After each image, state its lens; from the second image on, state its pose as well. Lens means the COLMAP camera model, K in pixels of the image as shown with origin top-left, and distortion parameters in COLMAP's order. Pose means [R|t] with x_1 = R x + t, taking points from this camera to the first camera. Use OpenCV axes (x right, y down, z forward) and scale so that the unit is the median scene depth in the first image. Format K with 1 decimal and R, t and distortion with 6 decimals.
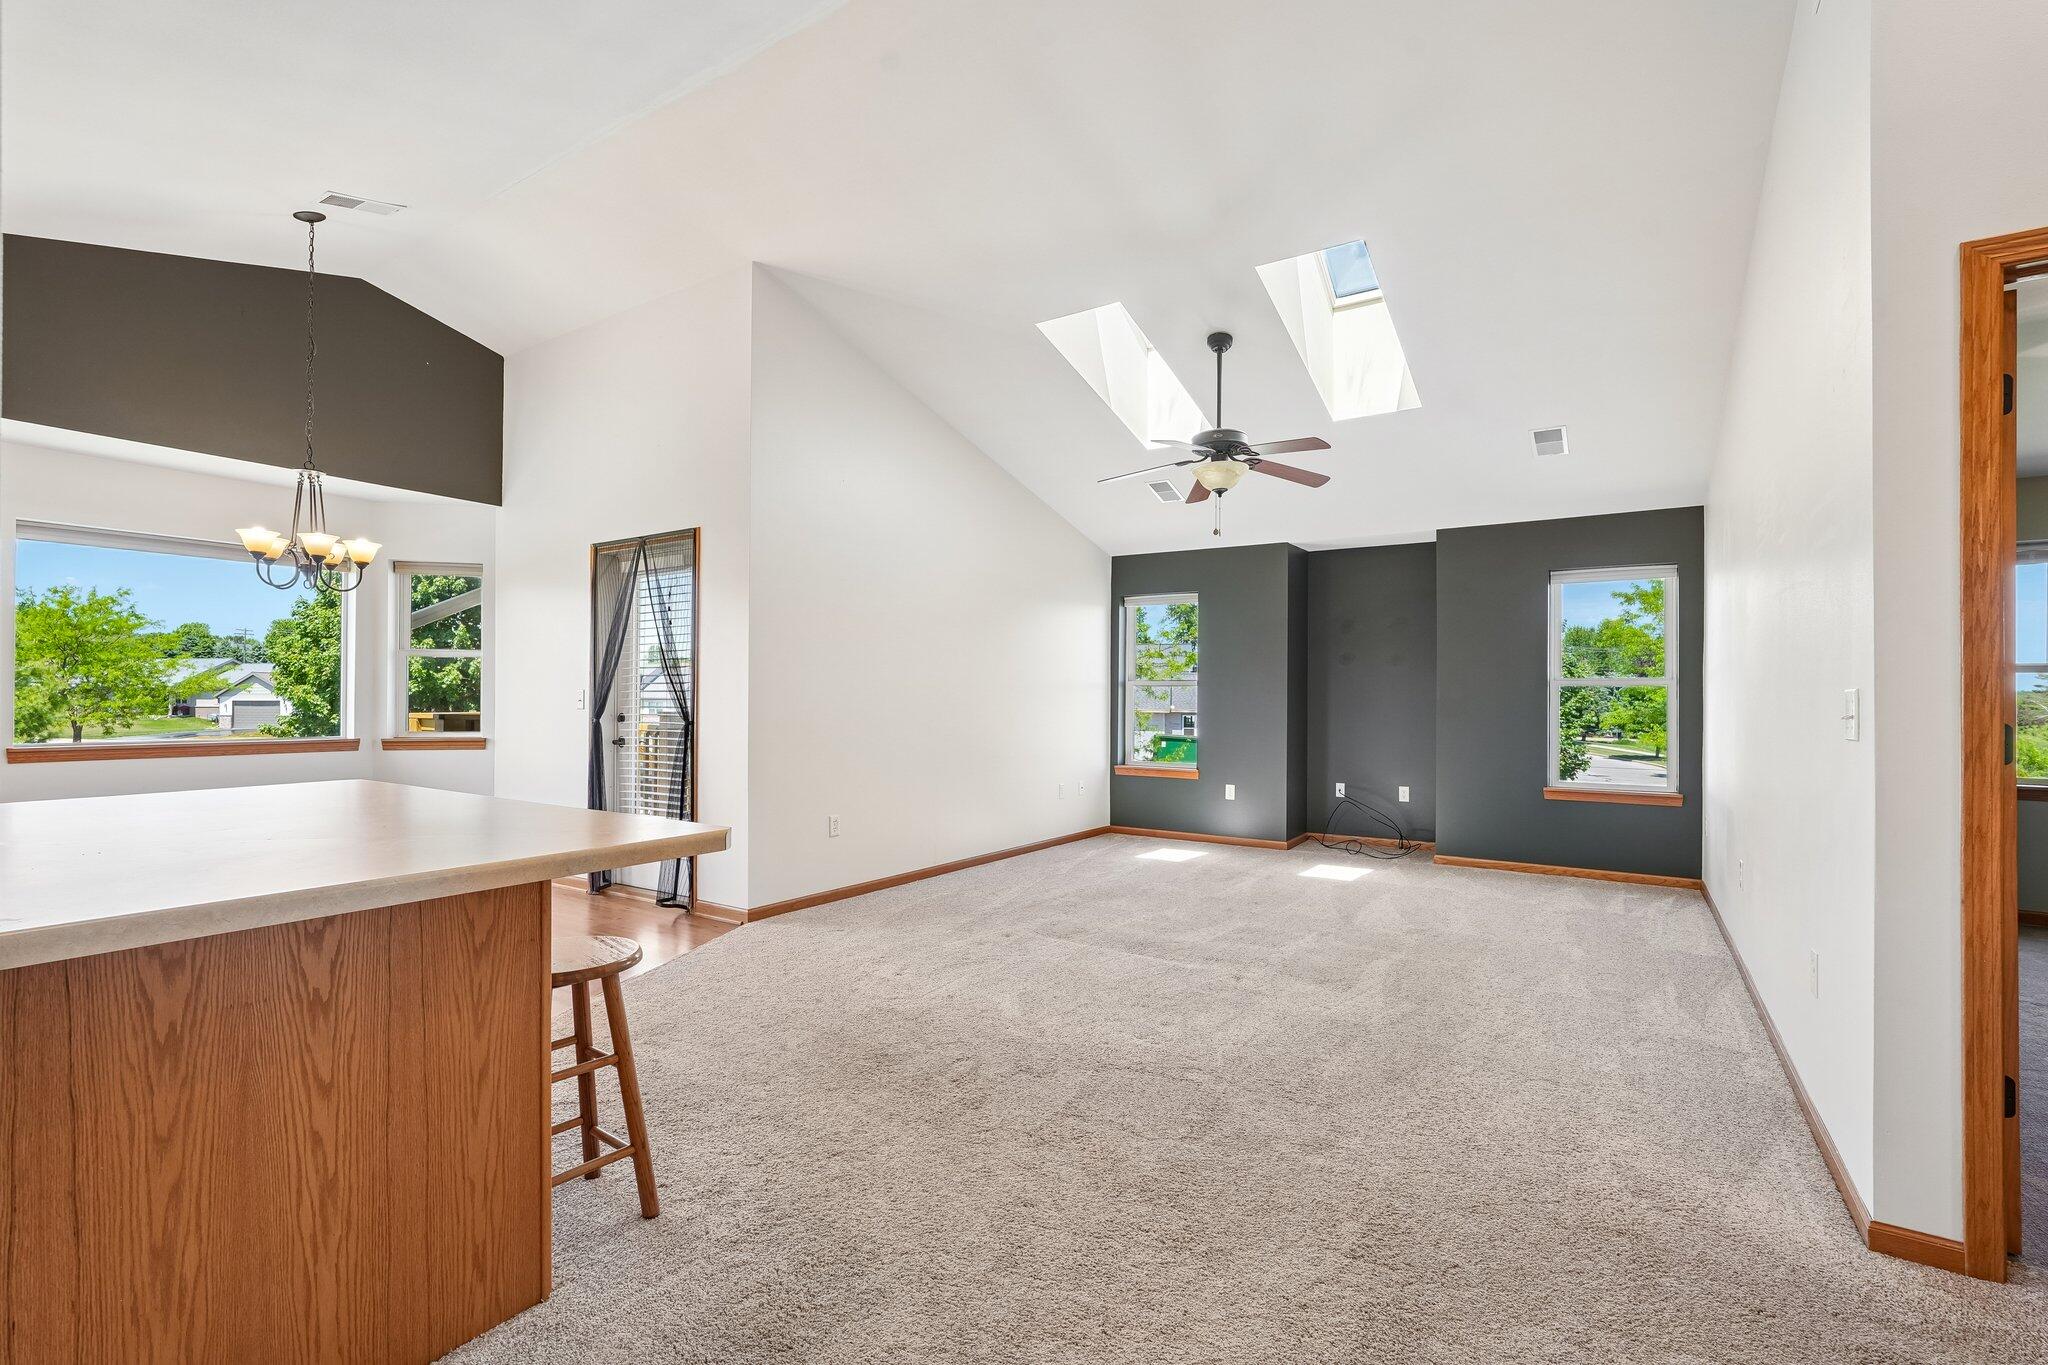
lens RADIAL K [[894.7, 0, 1025.0], [0, 894.7, 691.7], [0, 0, 1]] dist [0.002020, 0.000166]
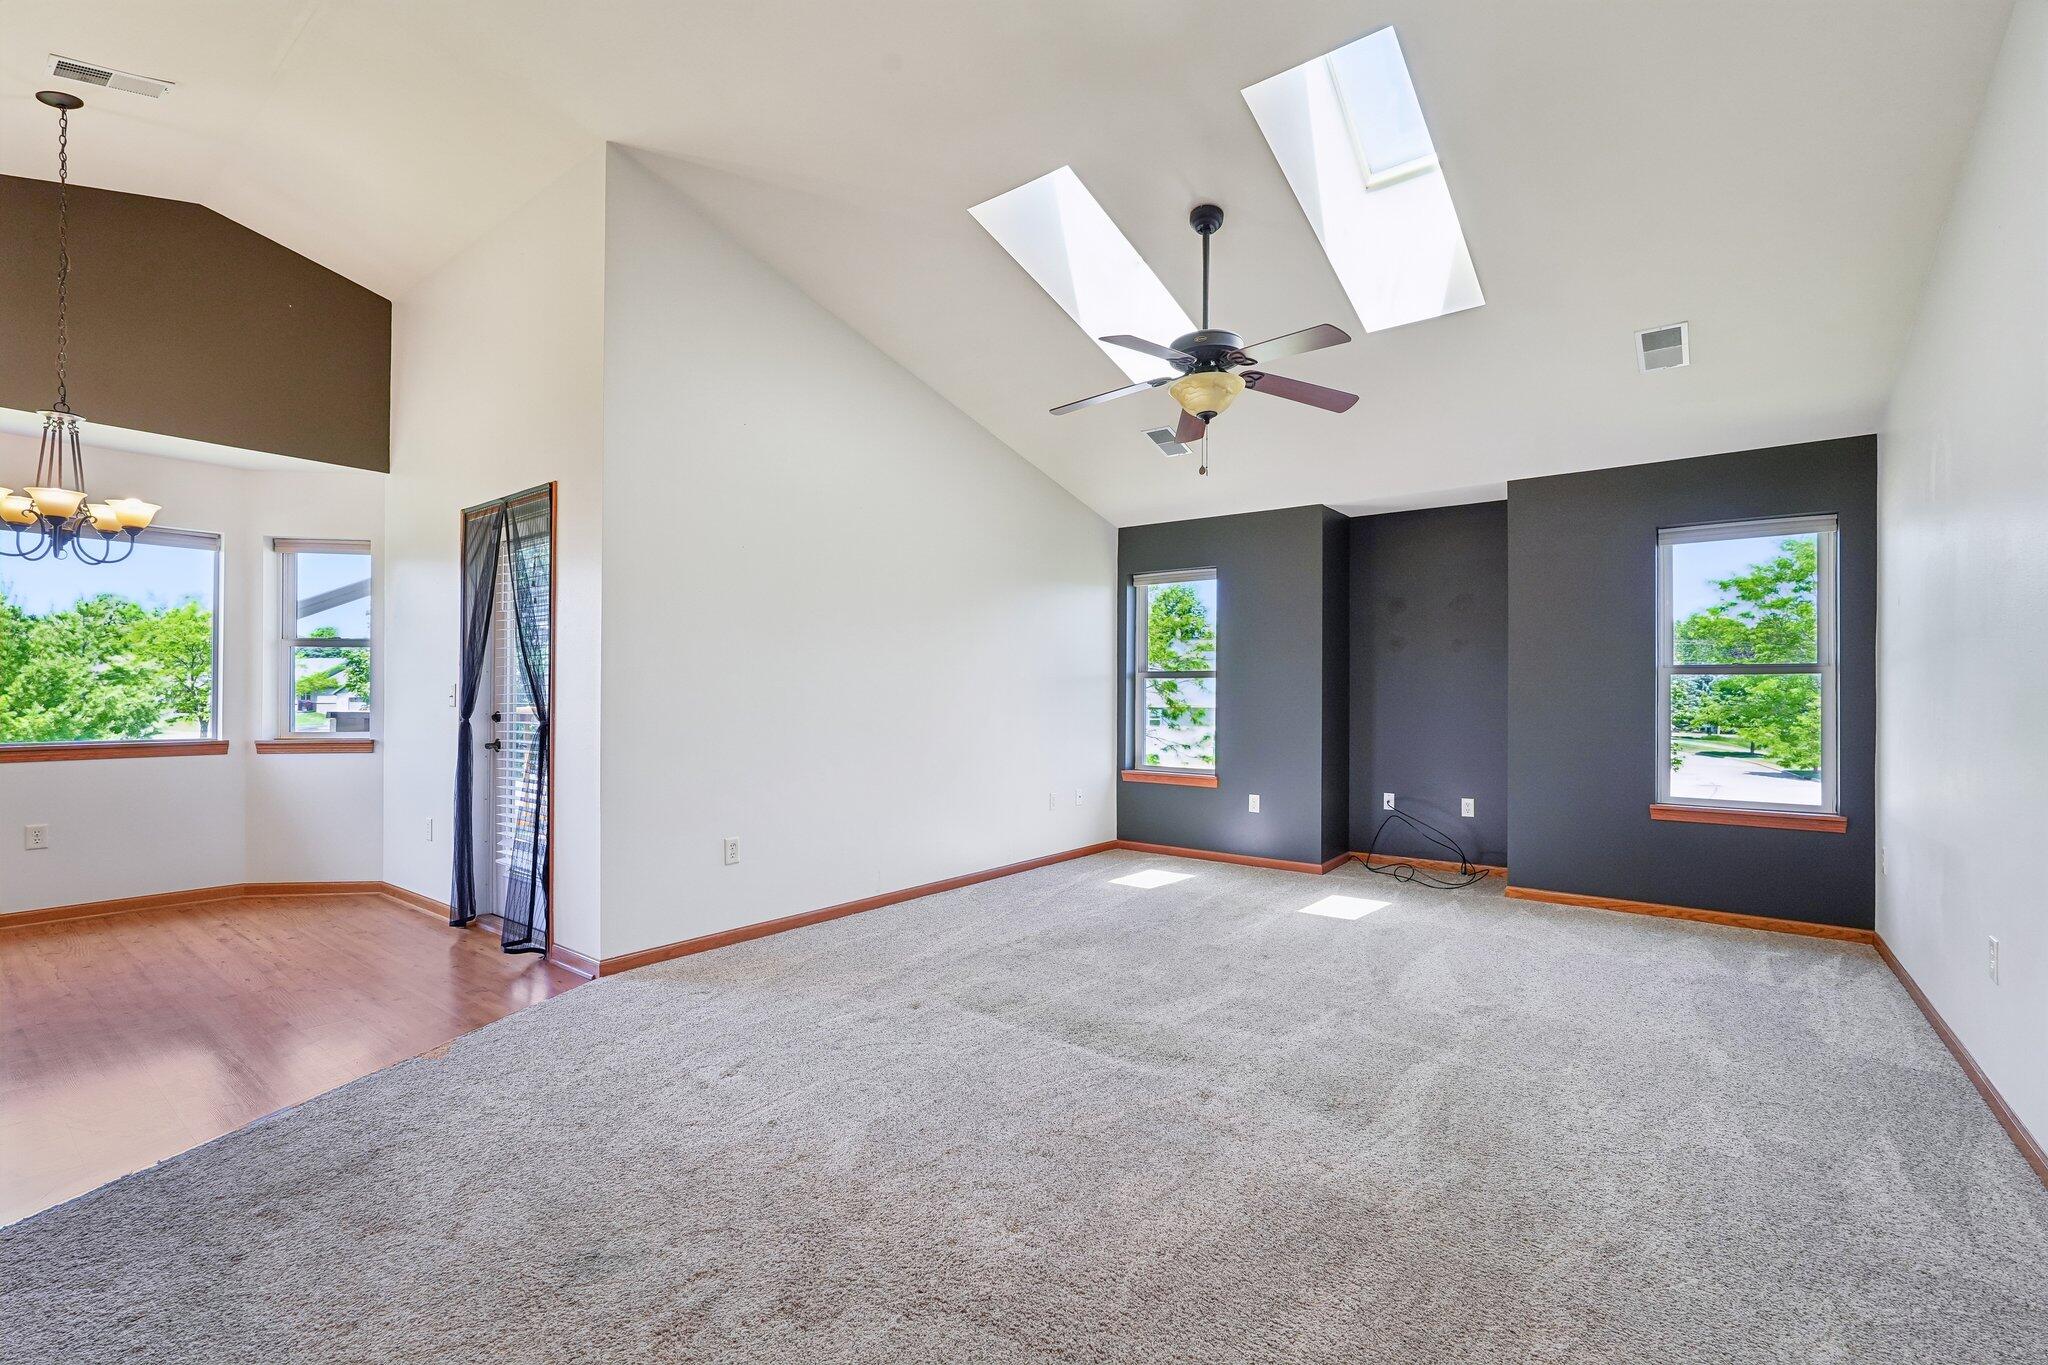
lens RADIAL K [[886.2, 0, 1015.7], [0, 886.2, 690.4], [0, 0, 1]] dist [-0.004497, 0.004475]
pose [[0.996830, -0.002975, -0.079500, 0.103135], [0.003259, 0.999989, 0.003443, 0.003059], [0.079489, -0.003691, 0.996829, 0.216764]]
